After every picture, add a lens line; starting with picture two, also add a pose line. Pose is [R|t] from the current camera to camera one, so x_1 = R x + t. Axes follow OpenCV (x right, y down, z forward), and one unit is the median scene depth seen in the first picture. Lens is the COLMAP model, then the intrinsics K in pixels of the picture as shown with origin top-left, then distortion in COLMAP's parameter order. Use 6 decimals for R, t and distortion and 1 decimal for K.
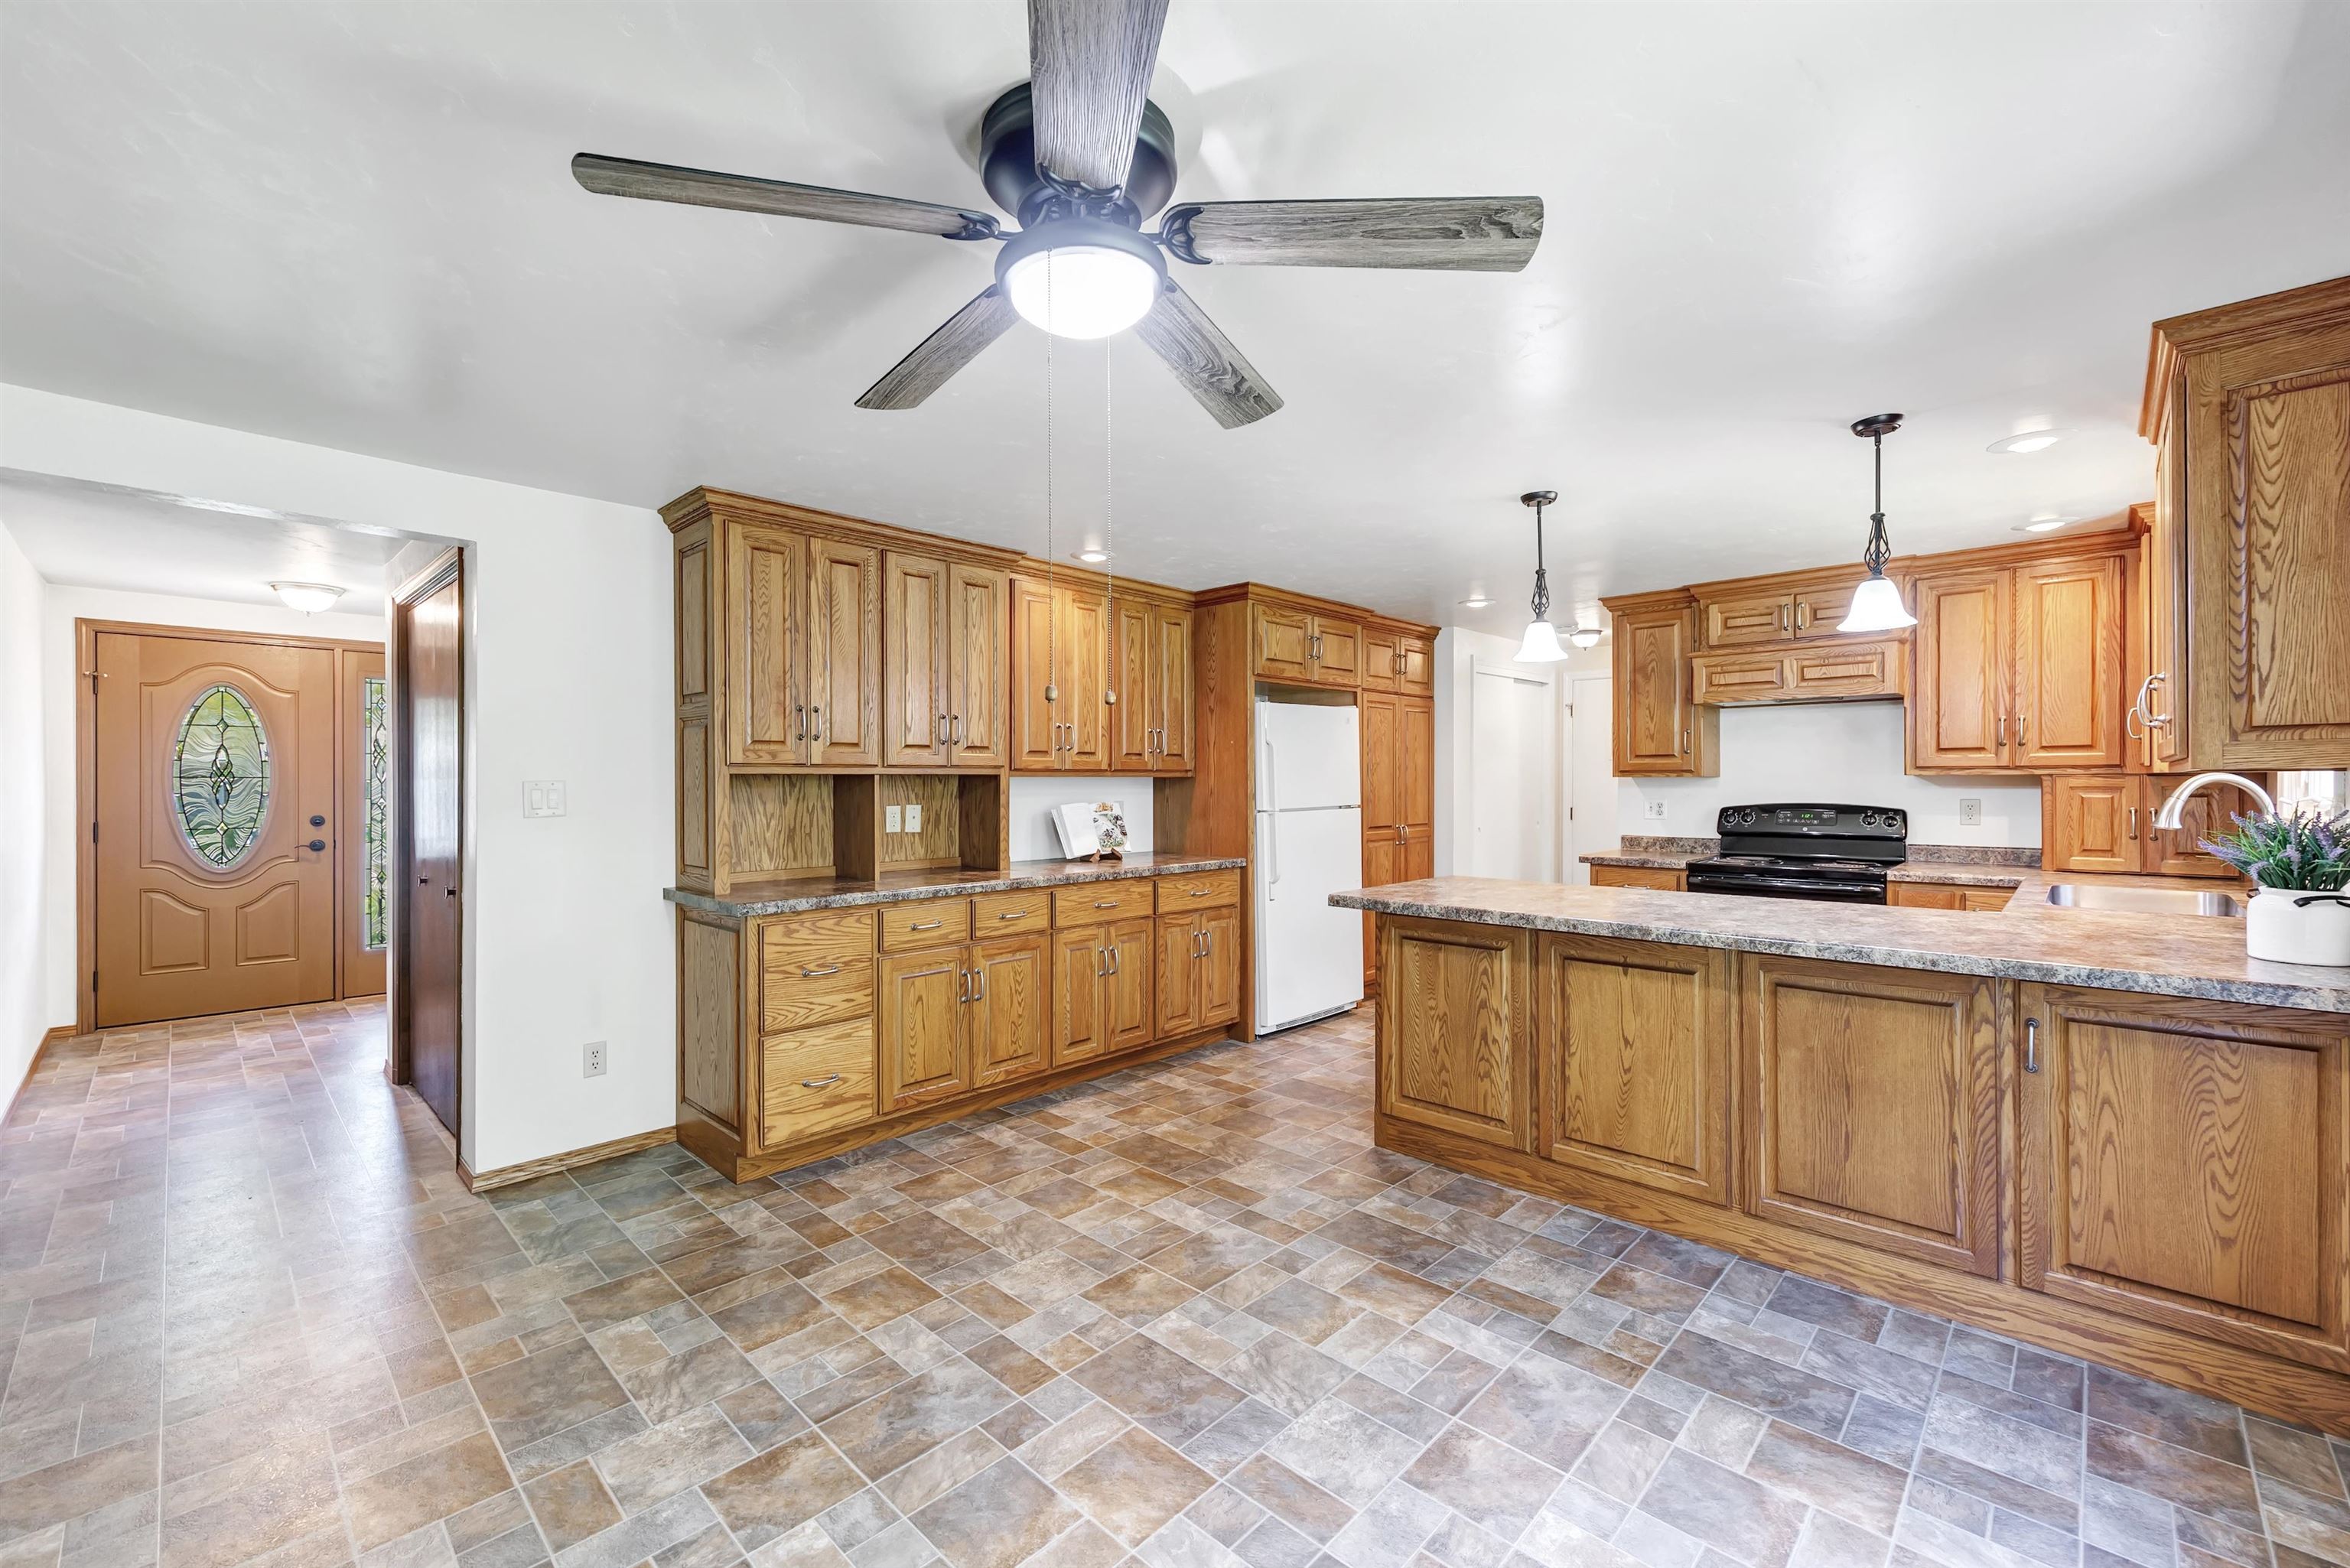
lens RADIAL K [[978.9, 0, 1172.3], [0, 978.9, 770.3], [0, 0, 1]] dist [0.003970, 0.000309]
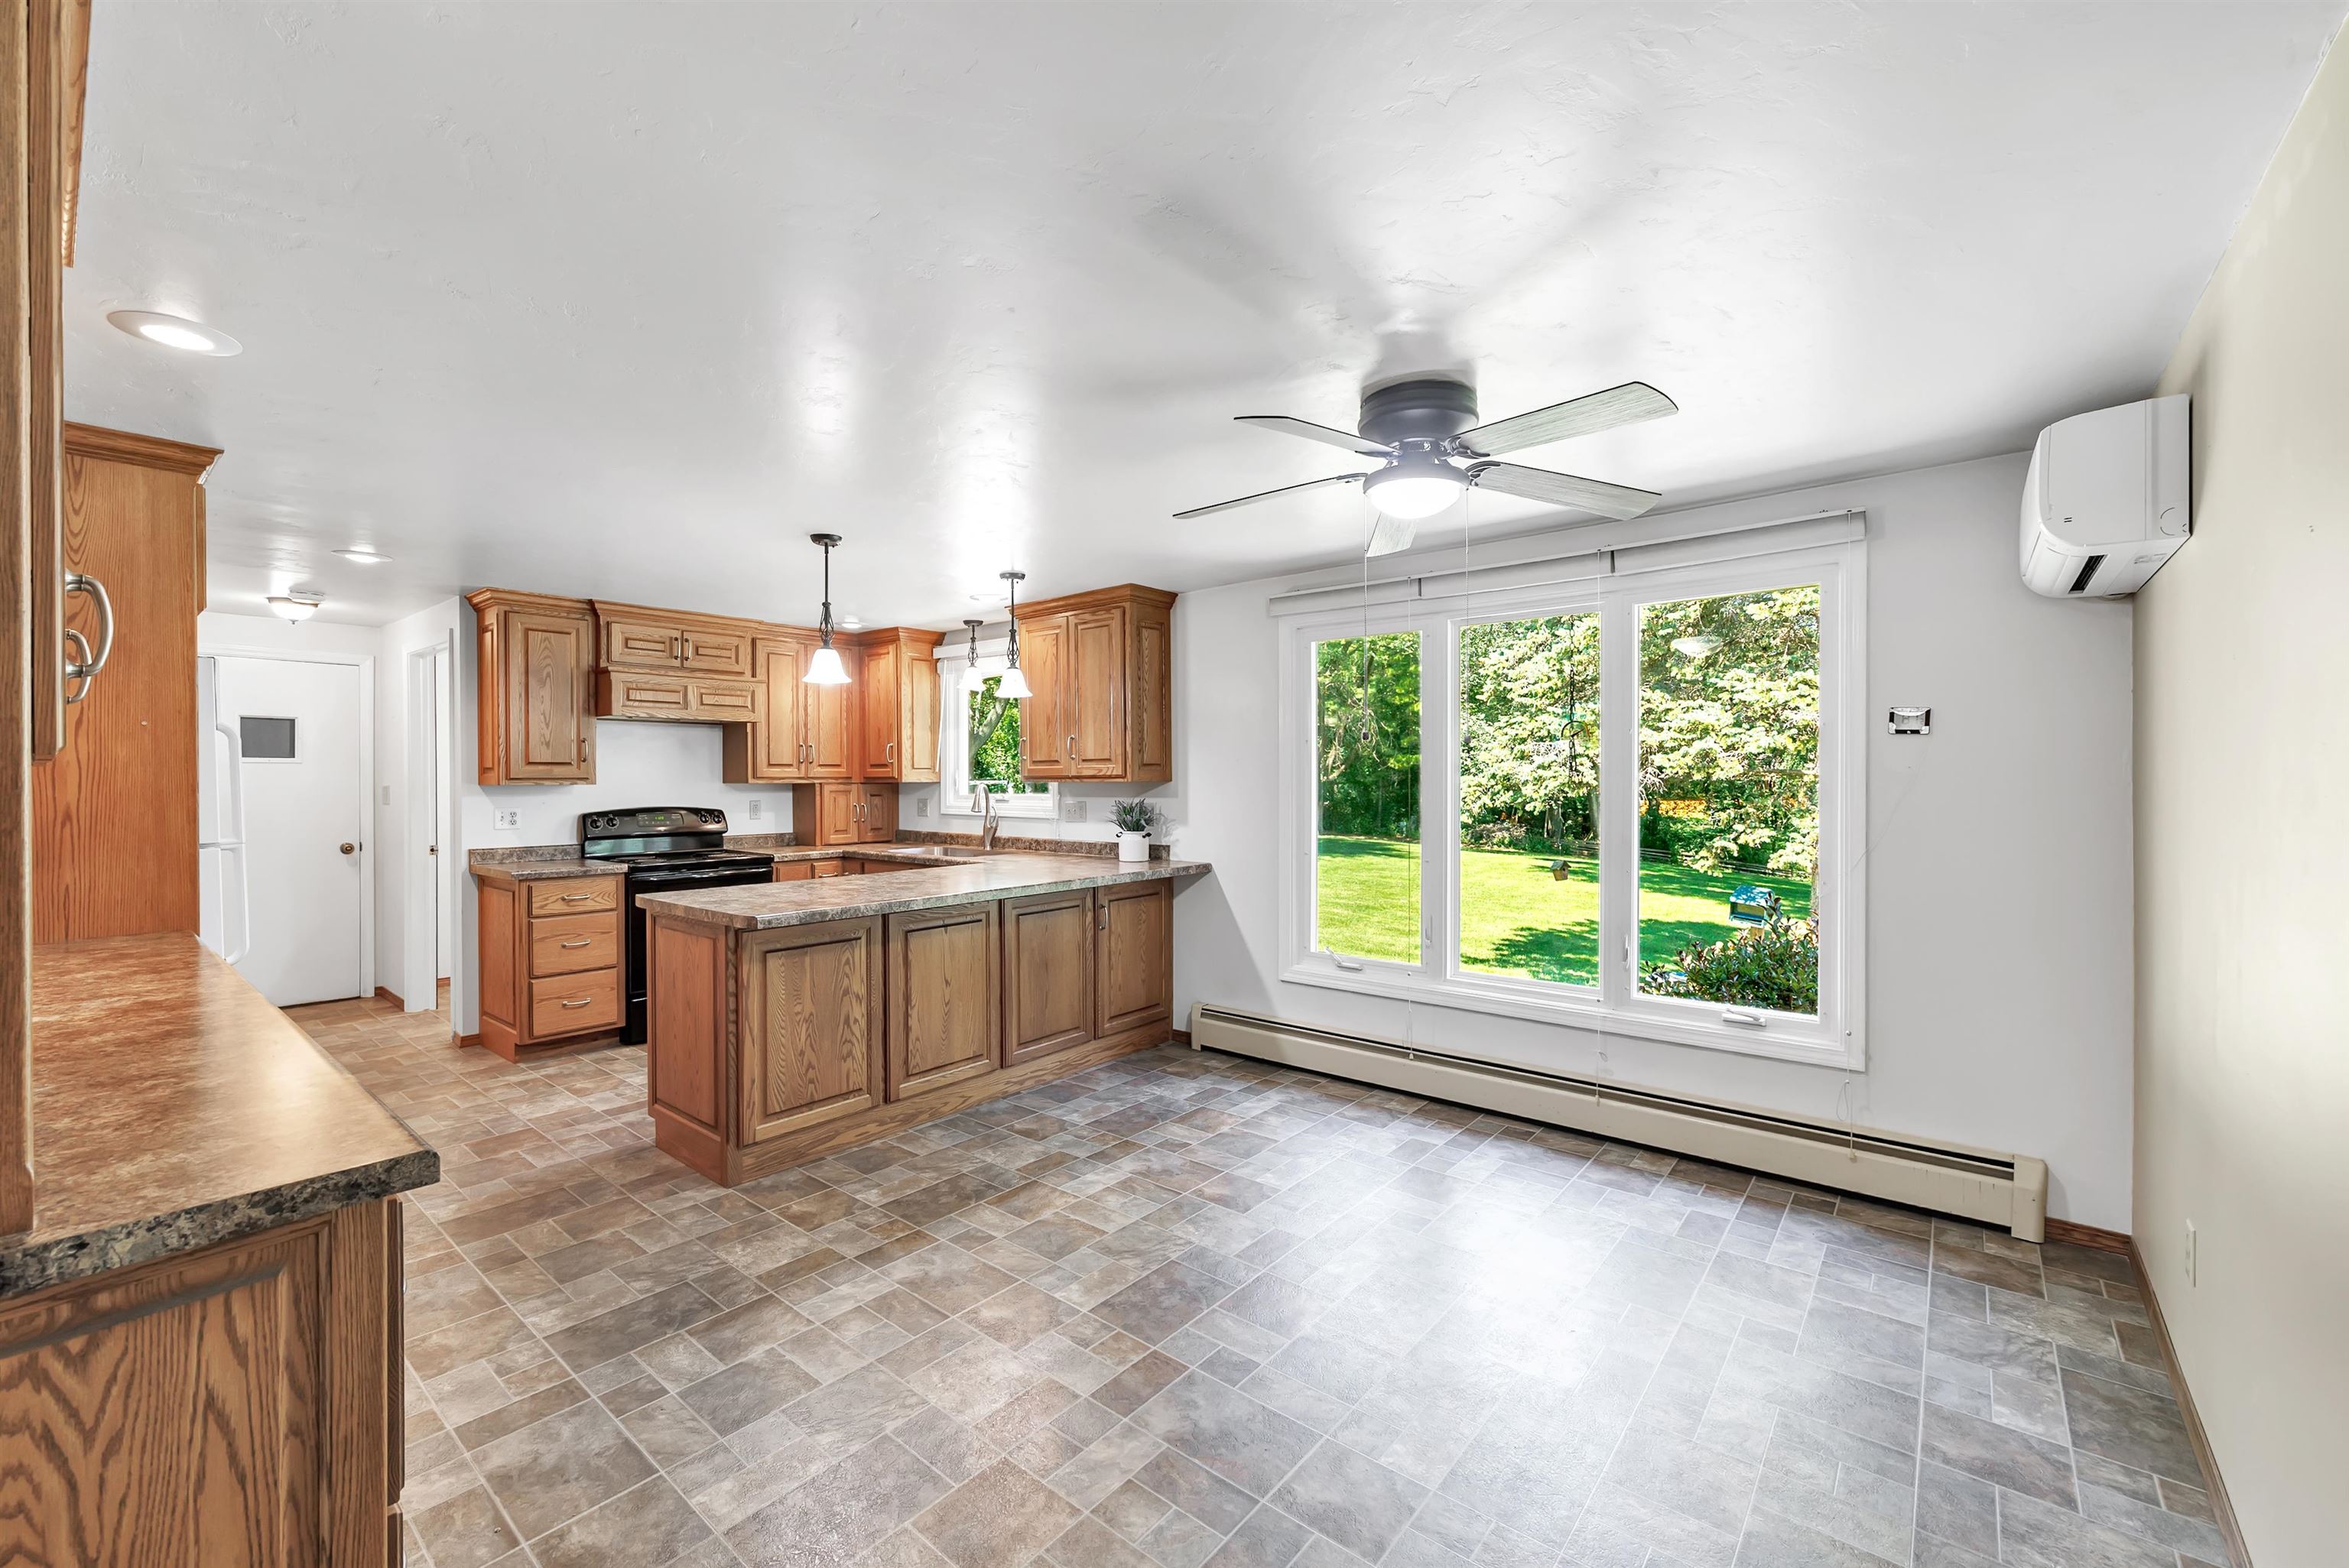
lens RADIAL K [[951.2, 0, 1155.8], [0, 951.2, 785.5], [0, 0, 1]] dist [0.002327, 0.000811]
pose [[-0.073165, -0.001579, 0.997319, -0.822069], [-0.006467, 0.999978, 0.001109, 0.003477], [-0.997299, -0.006368, -0.073174, 0.777241]]
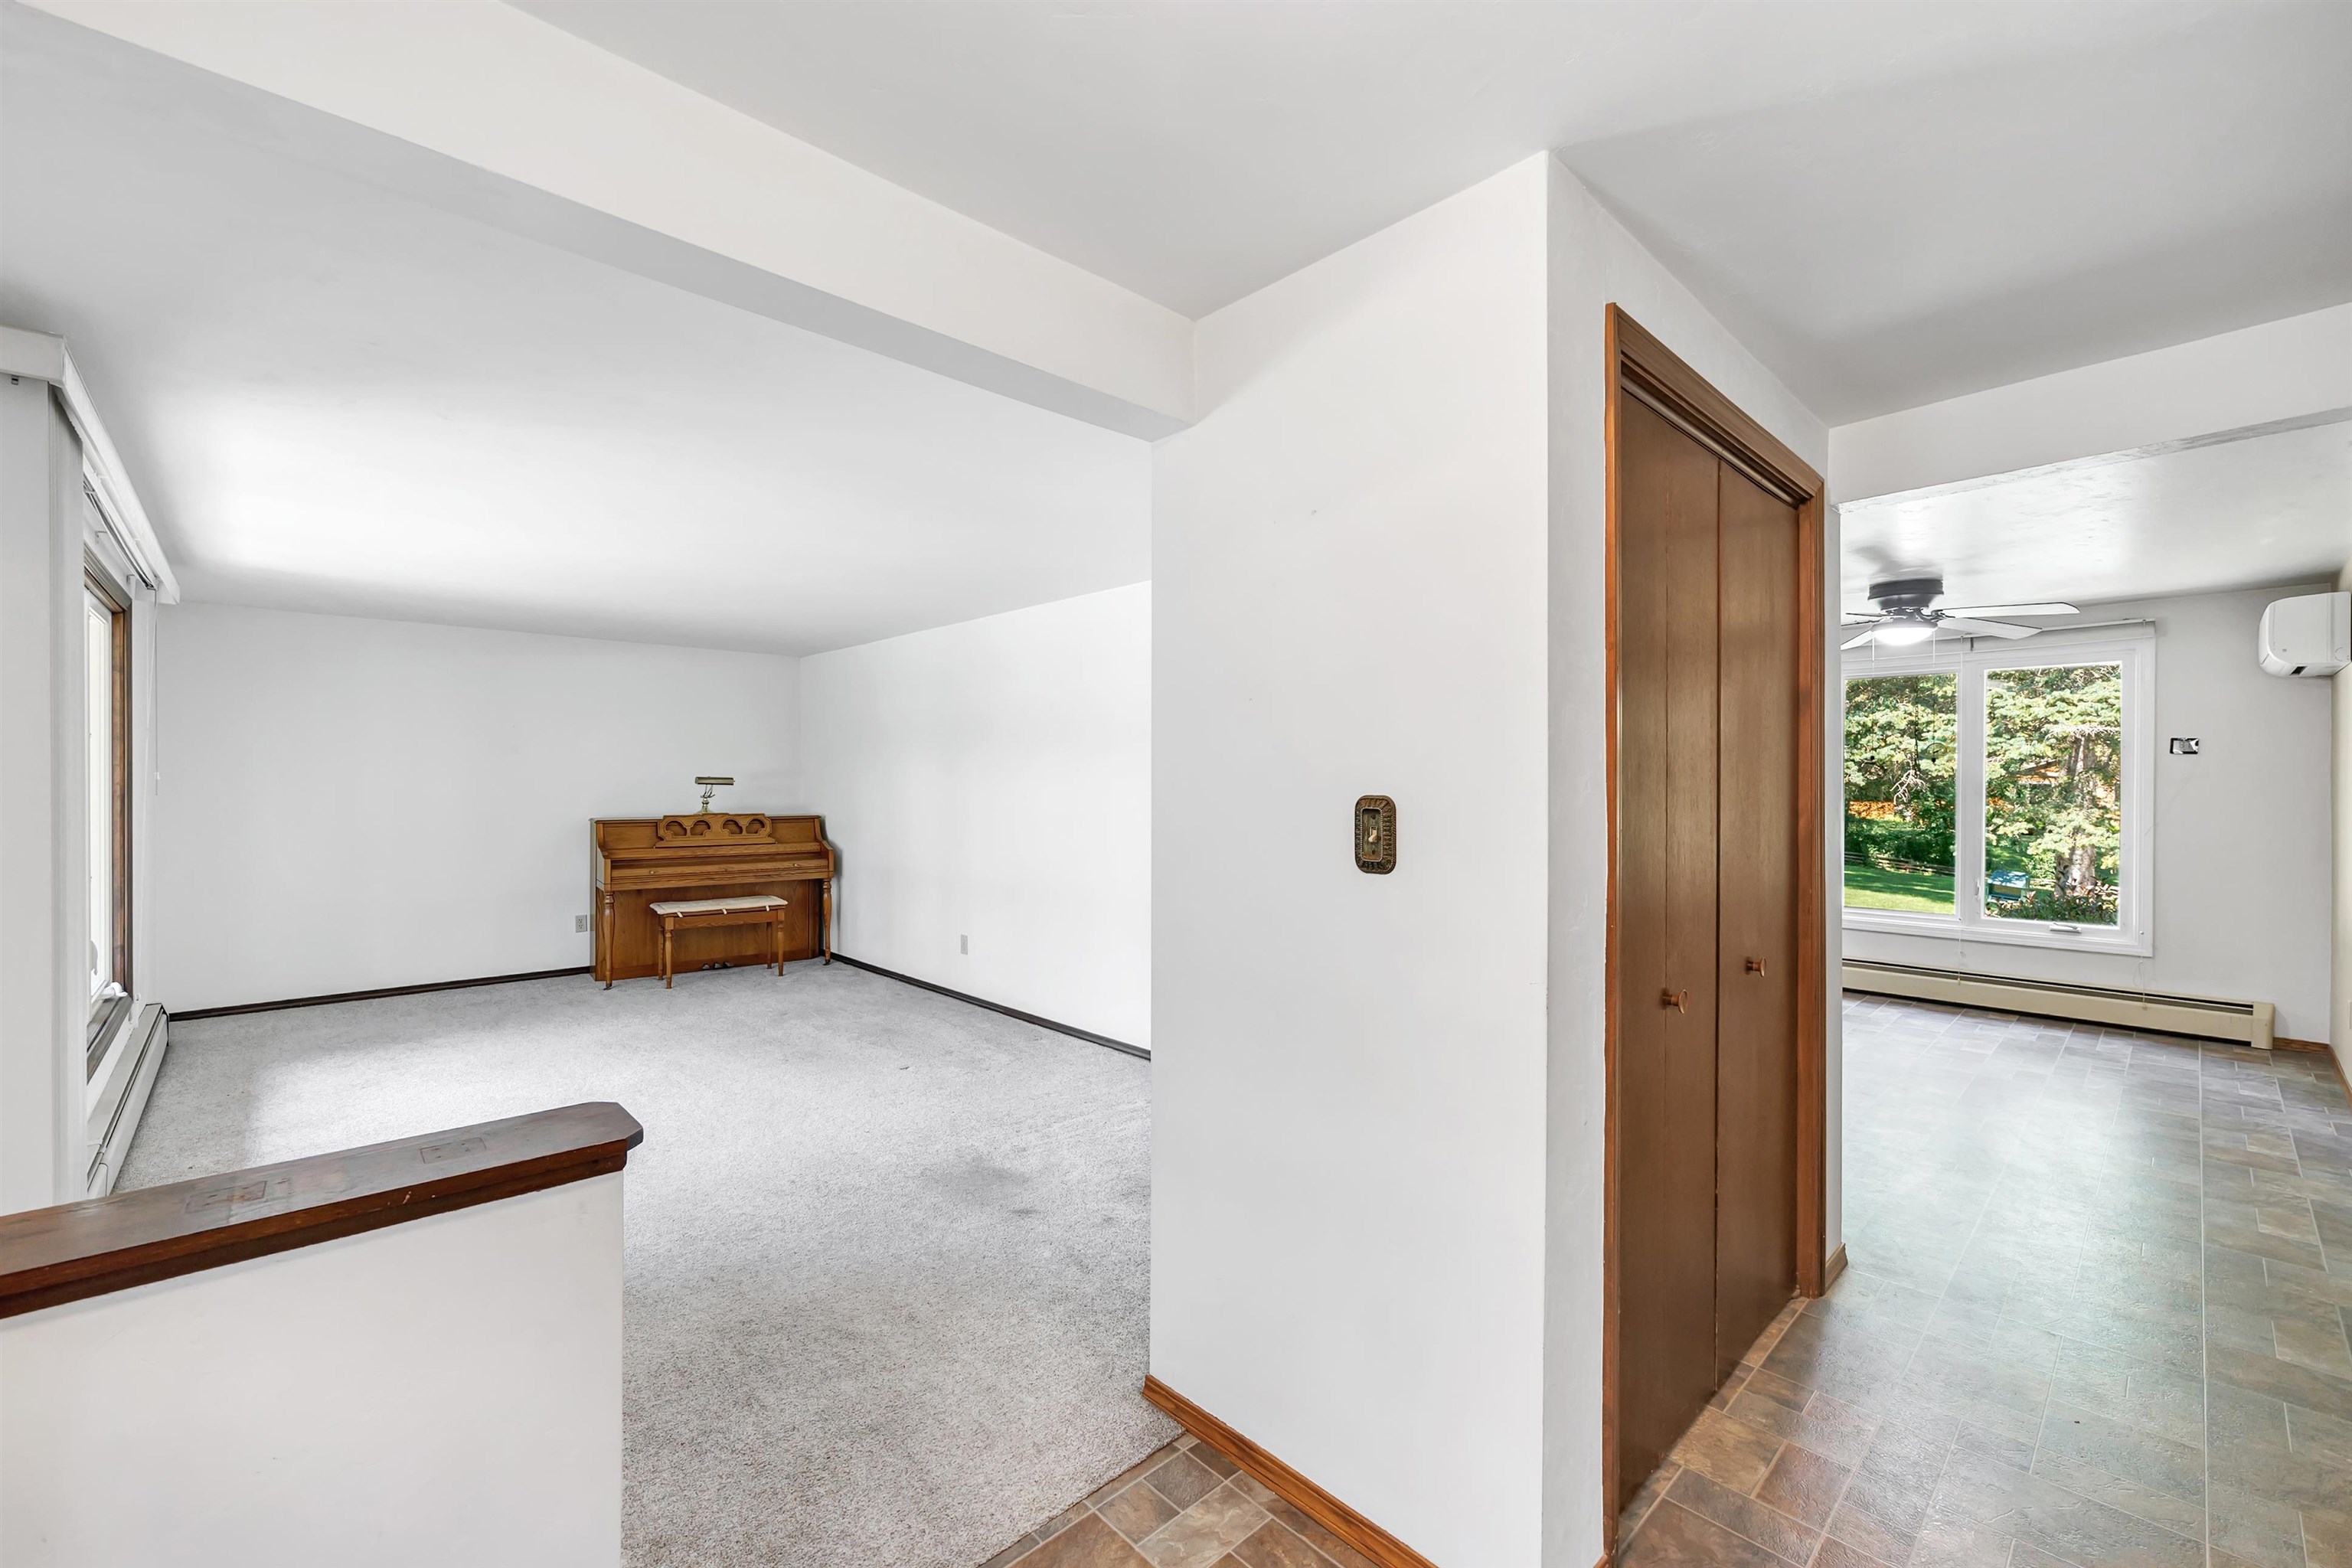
lens RADIAL K [[952.5, 0, 1175.8], [0, 952.5, 787.8], [0, 0, 1]] dist [0.002327, 0.000811]
pose [[0.041504, -0.004343, 0.999129, -1.794701], [-0.008398, 0.999954, 0.004696, 0.013891], [-0.999103, -0.008585, 0.041466, 1.781795]]
